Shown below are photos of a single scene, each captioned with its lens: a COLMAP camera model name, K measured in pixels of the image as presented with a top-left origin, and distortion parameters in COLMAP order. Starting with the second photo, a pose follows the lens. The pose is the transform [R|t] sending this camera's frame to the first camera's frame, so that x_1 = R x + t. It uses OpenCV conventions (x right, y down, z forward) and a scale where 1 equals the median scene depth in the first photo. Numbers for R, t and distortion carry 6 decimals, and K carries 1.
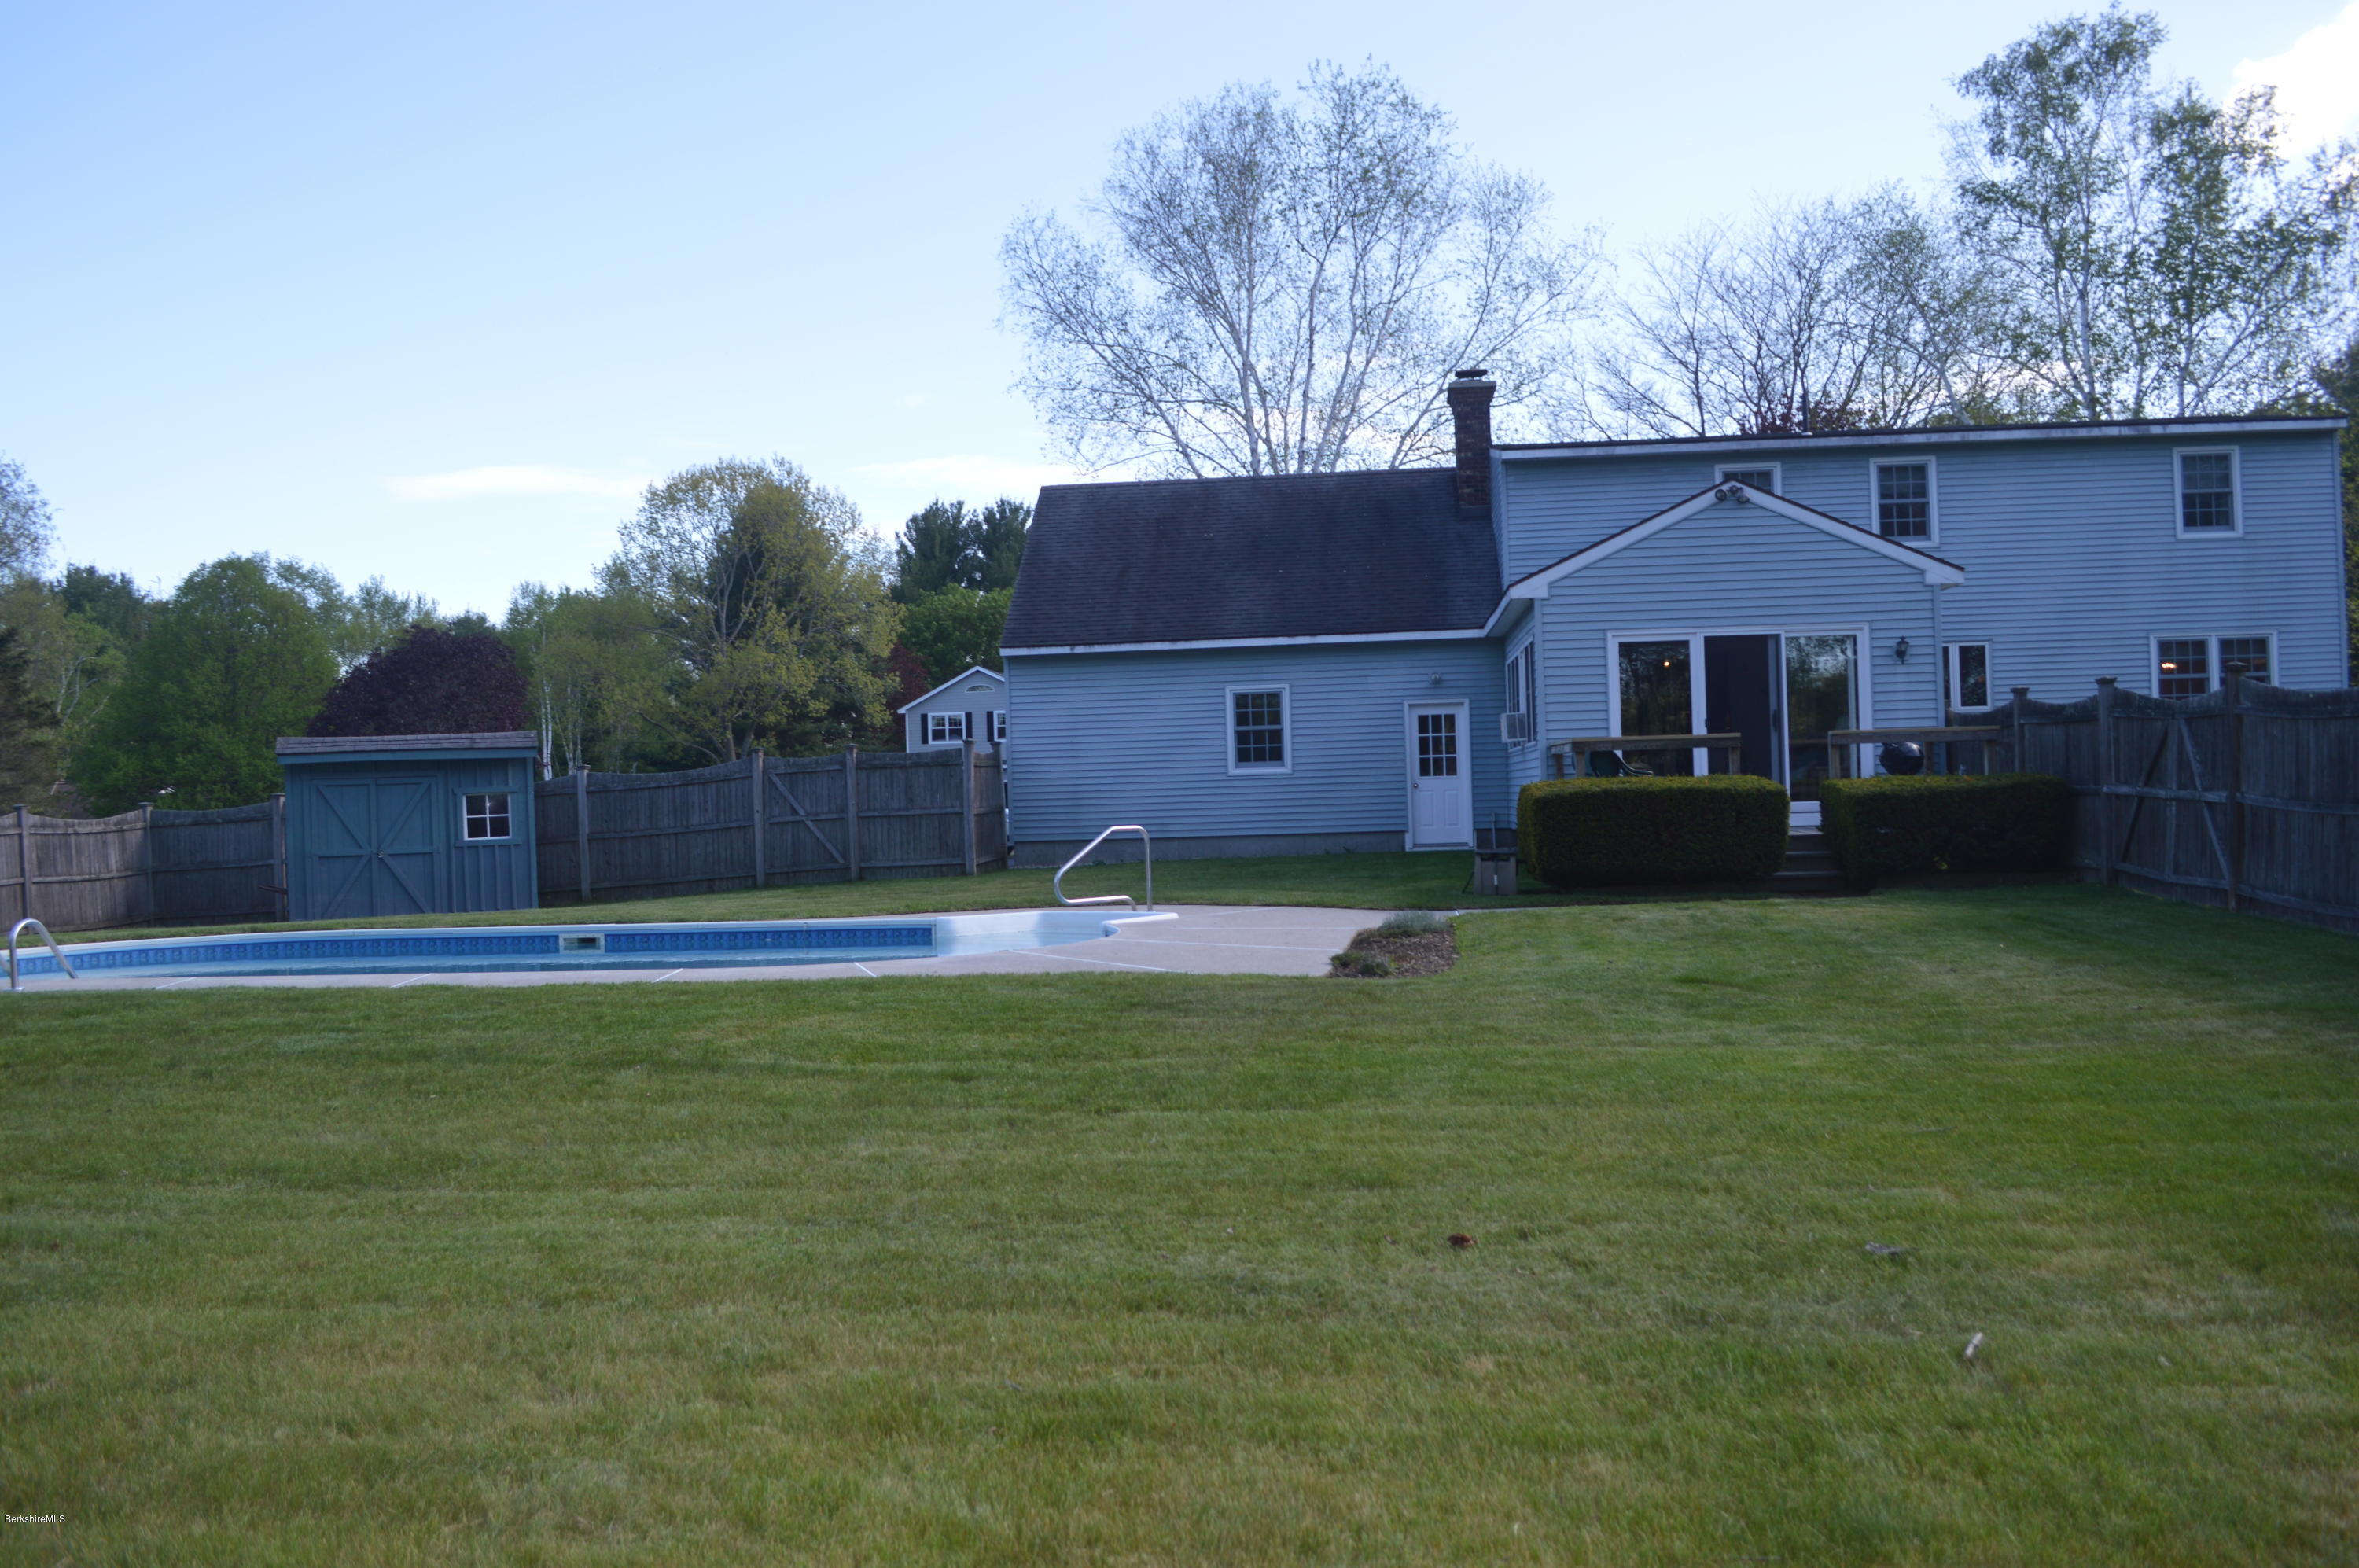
lens RADIAL K [[1869.8, 0, 1170.1], [0, 1869.8, 794.6], [0, 0, 1]] dist [-0.085158, 0.010751]
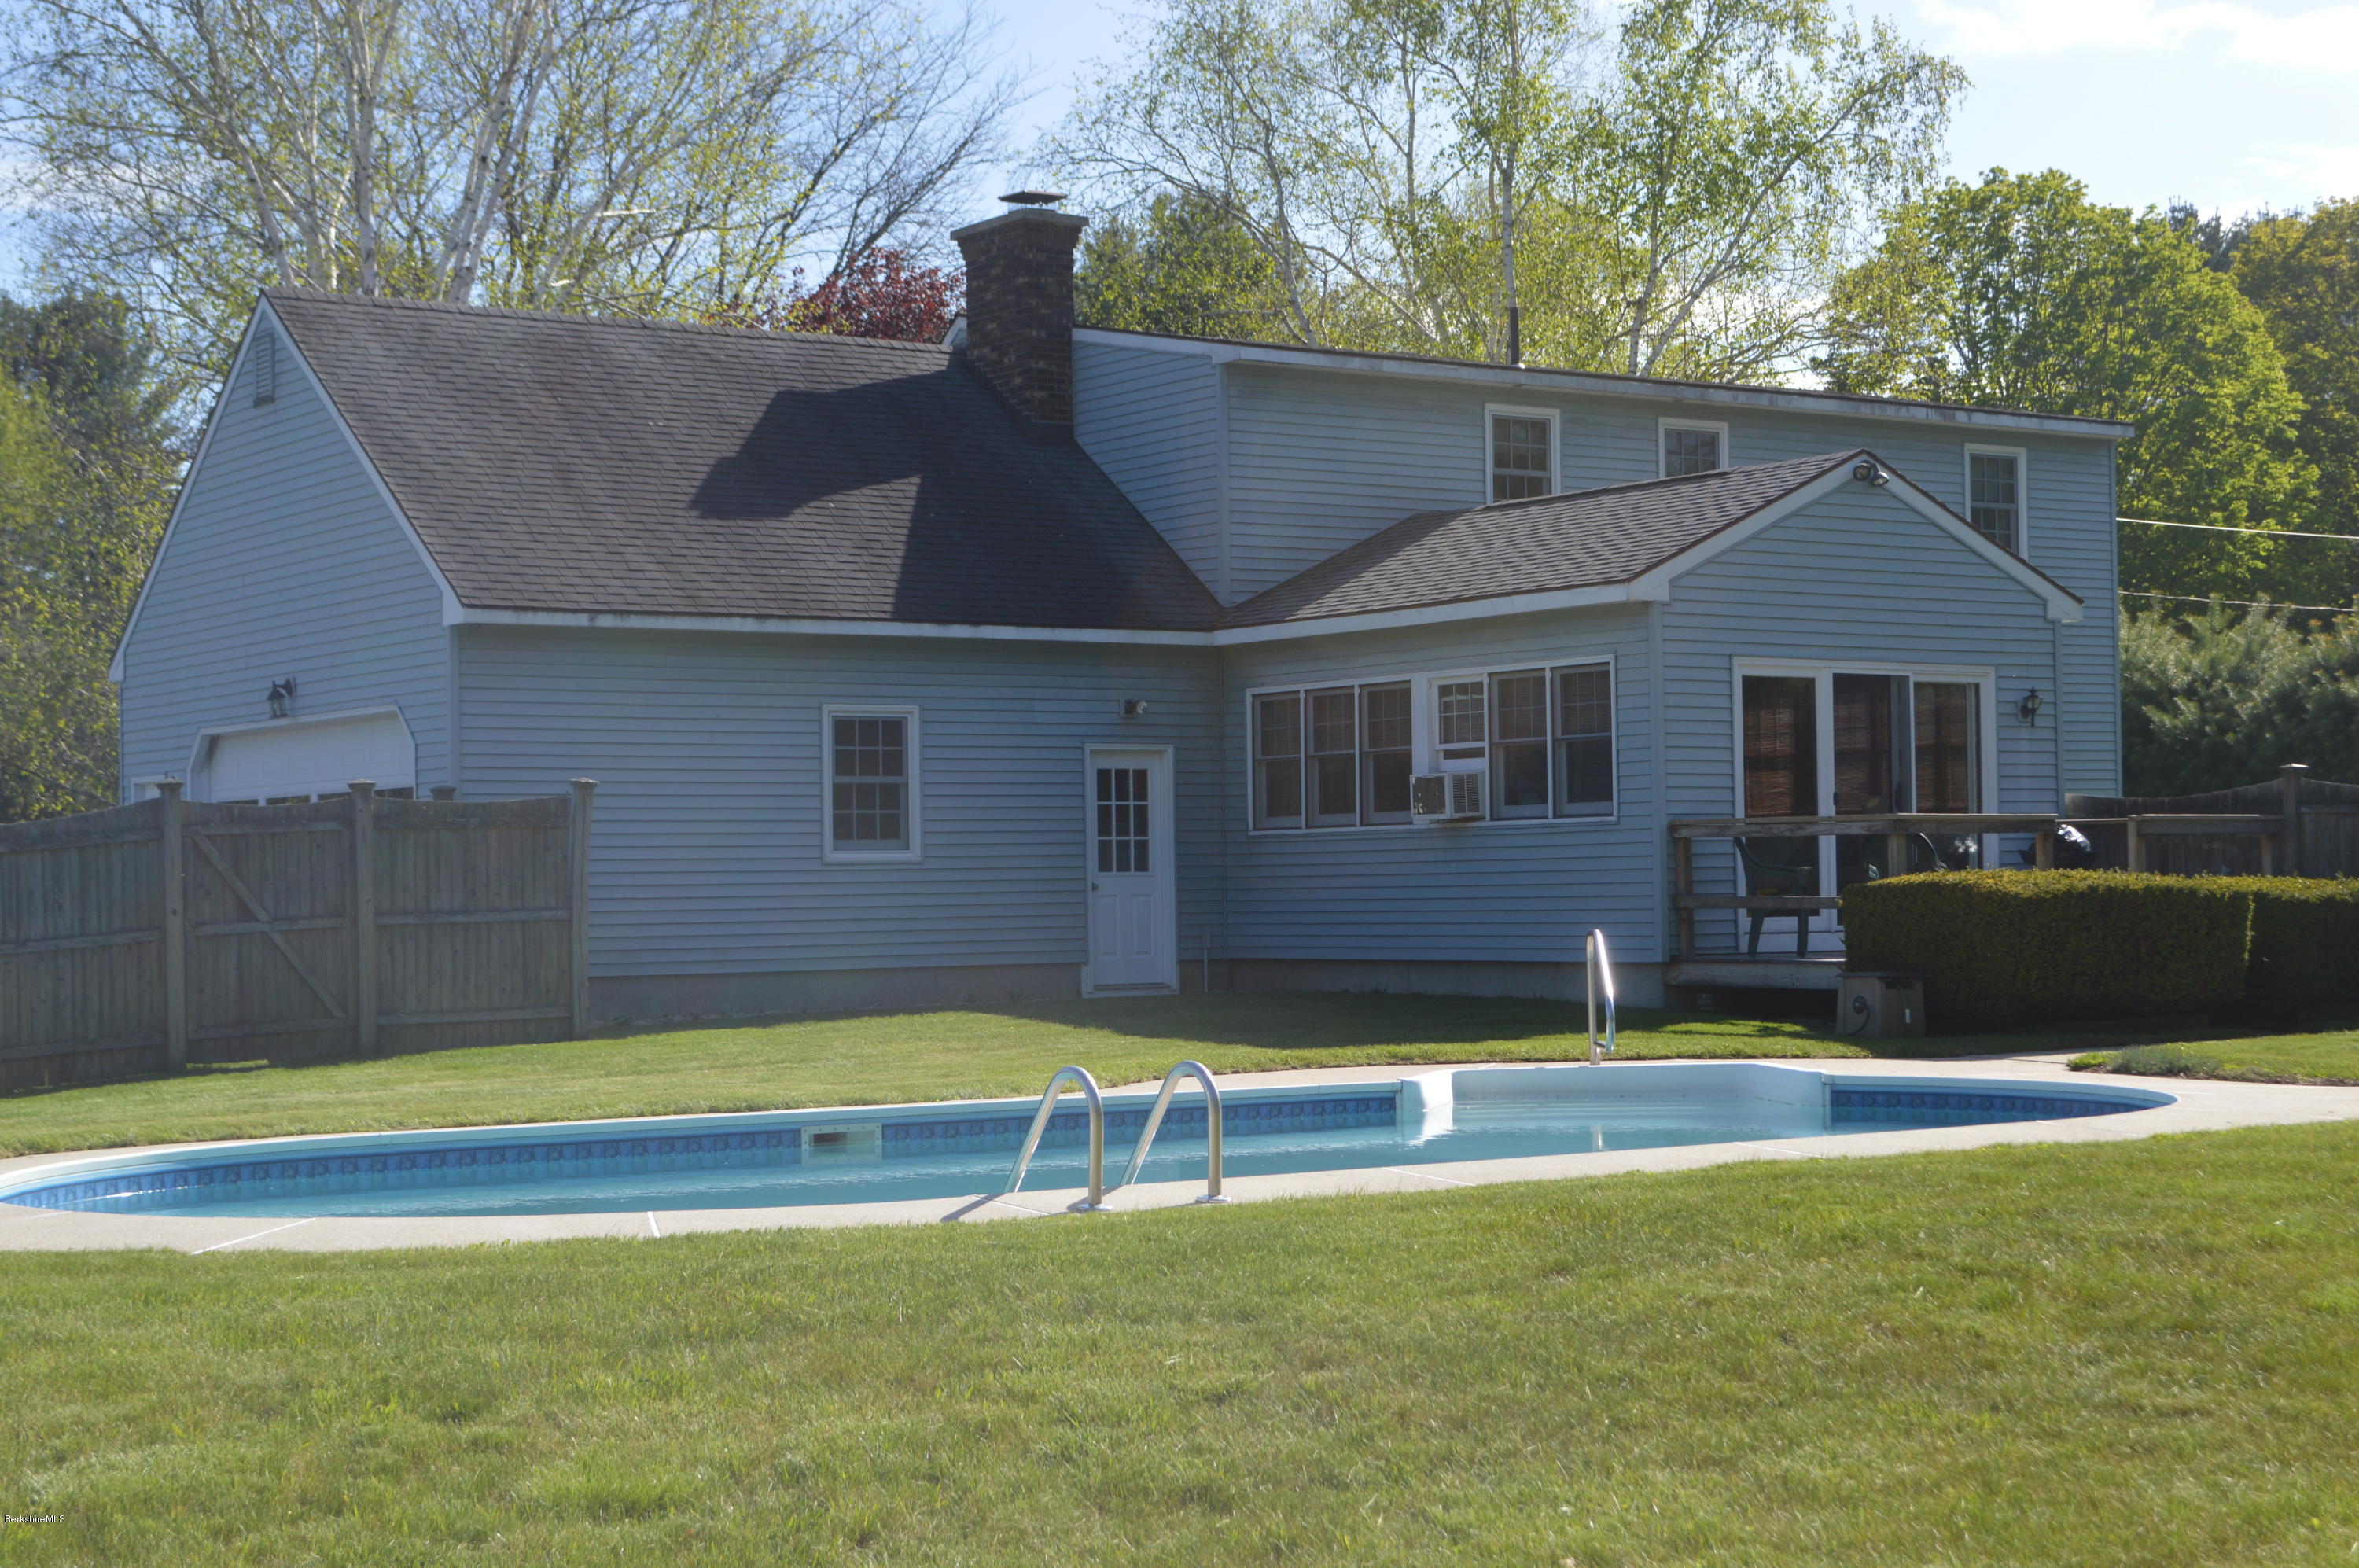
lens RADIAL K [[3671.8, 0, 1179.5], [0, 3671.8, 784.0], [0, 0, 1]] dist [-0.067938, -0.013413]
pose [[0.749237, 0.037783, 0.661223, -0.622106], [-0.007352, 0.998784, -0.048741, 0.019230], [-0.662261, 0.031658, 0.748604, 0.106605]]
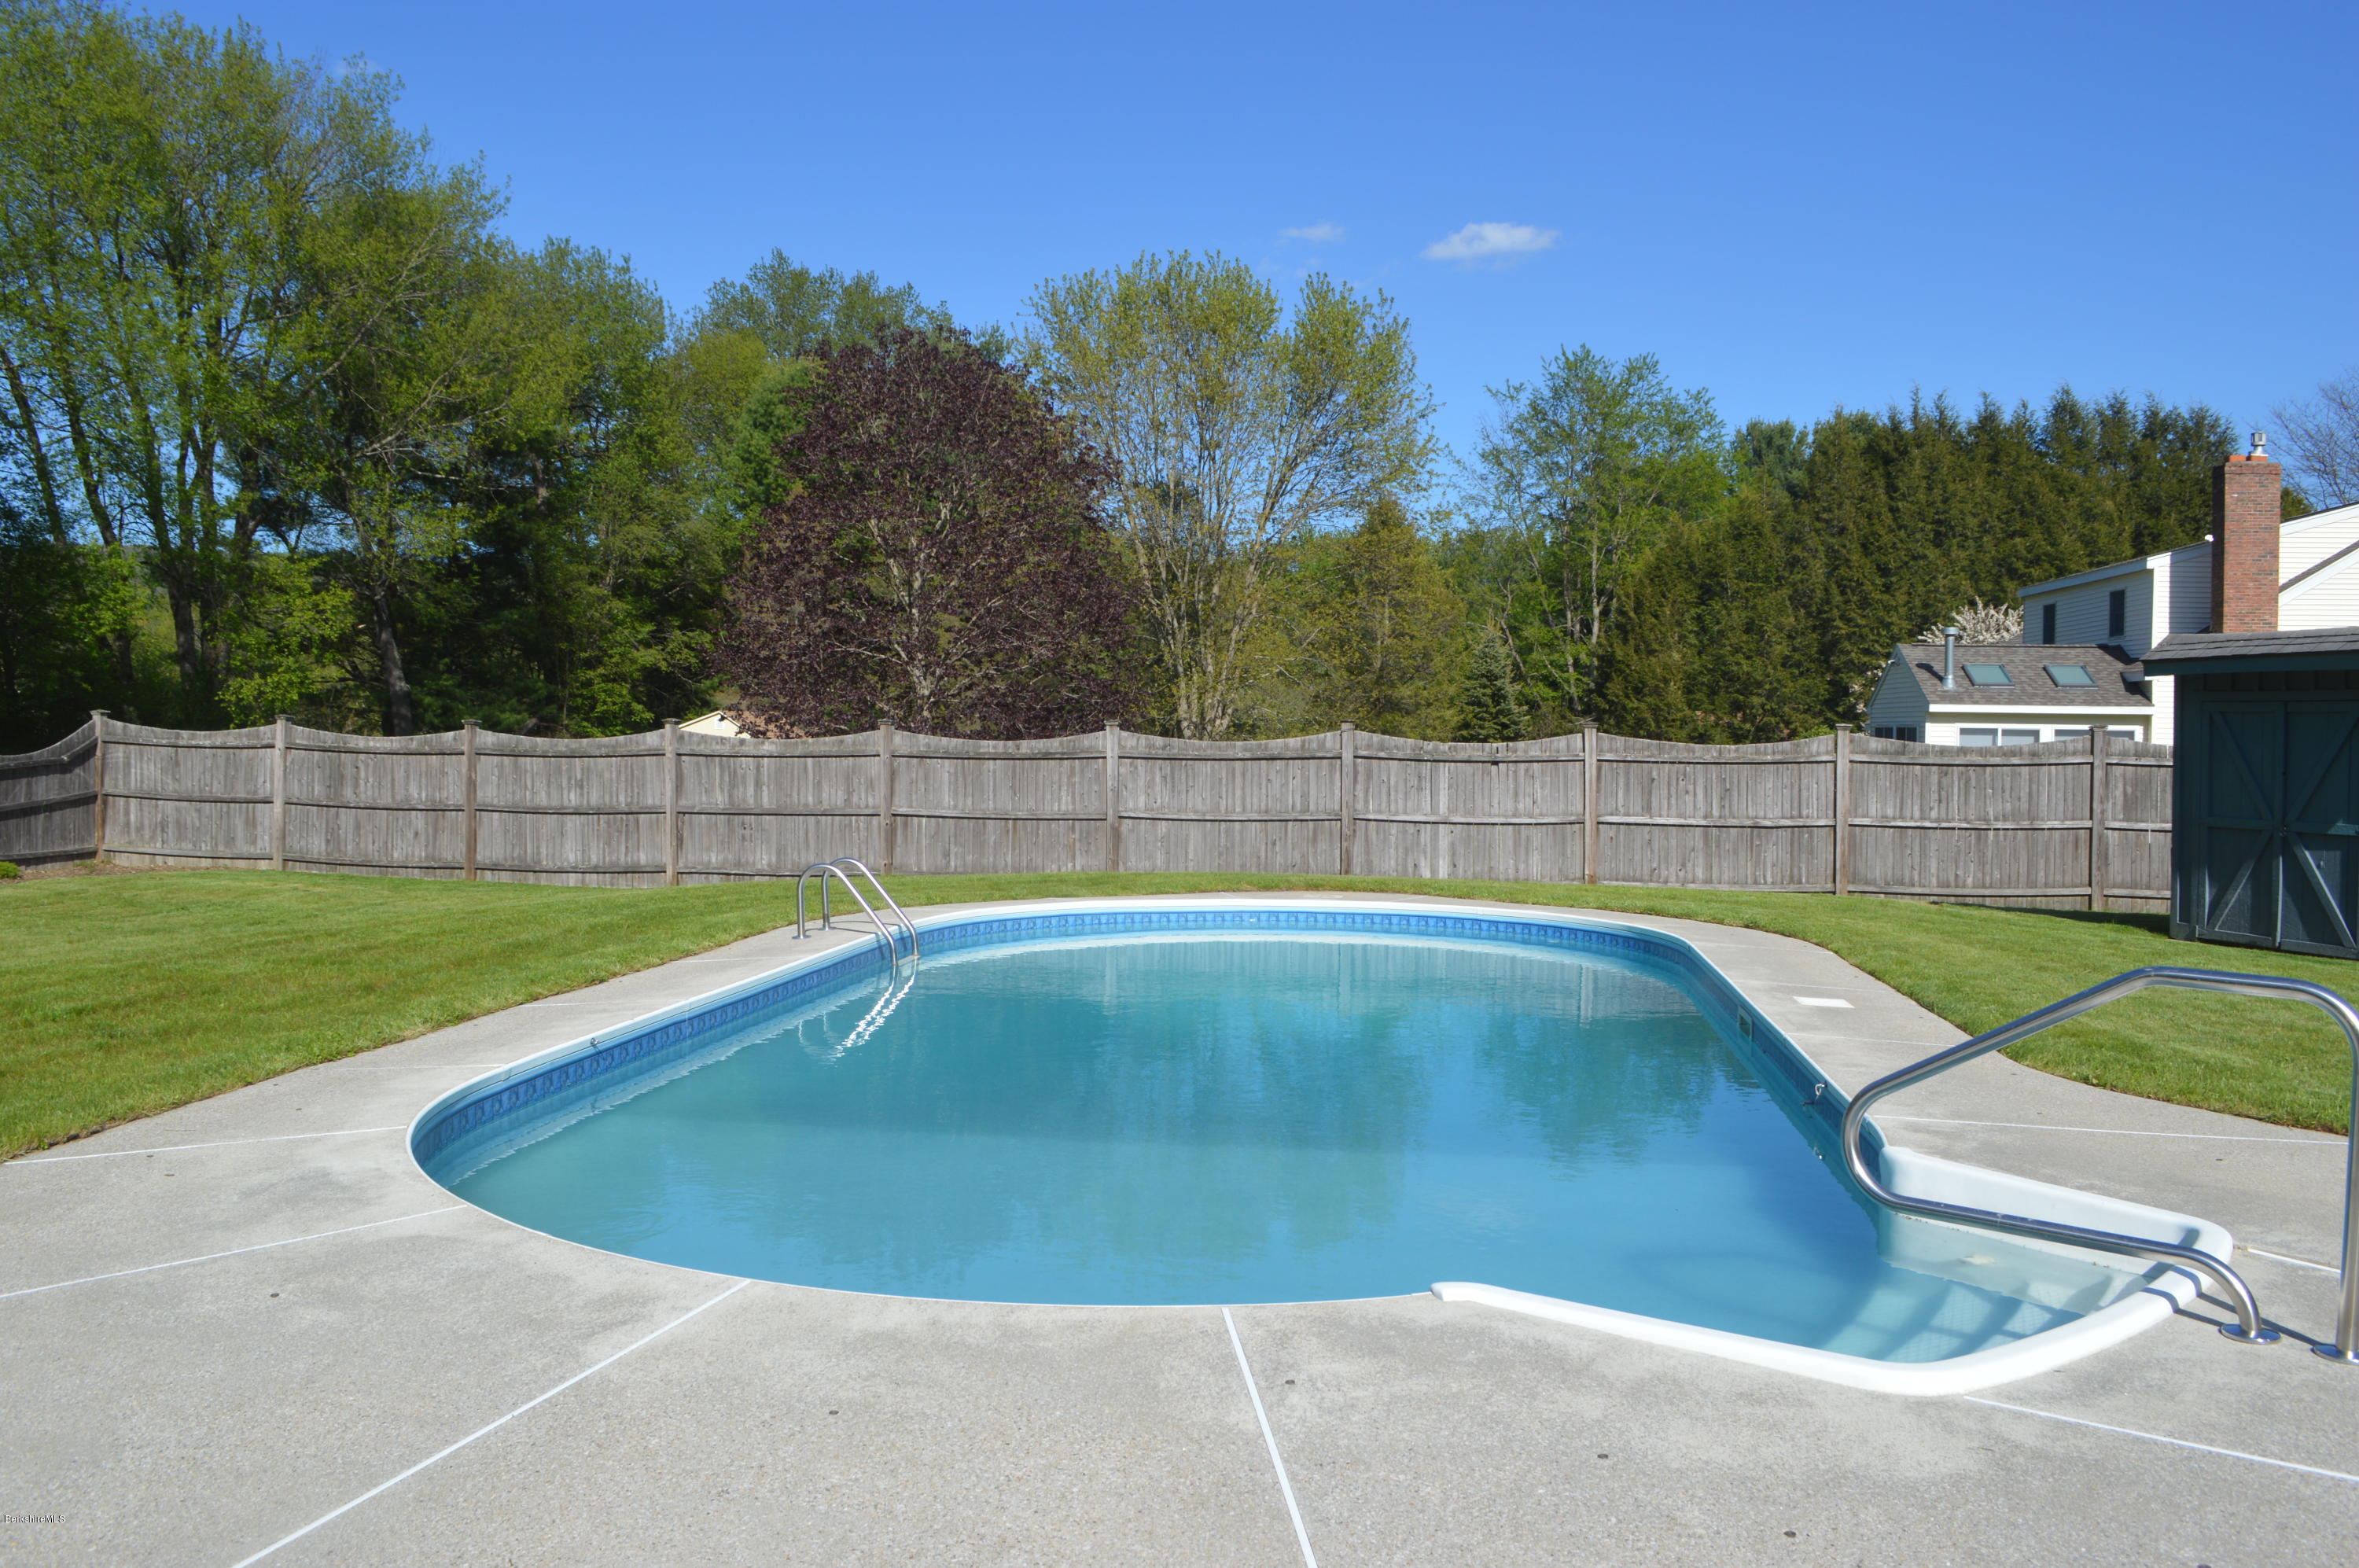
lens RADIAL K [[1869.8, 0, 1170.1], [0, 1869.8, 794.6], [0, 0, 1]] dist [-0.085158, 0.010751]
pose [[-0.032794, 0.067979, -0.997148, 0.138290], [-0.005781, 0.997655, 0.068203, -0.014095], [0.999445, 0.008001, -0.032324, 0.569380]]
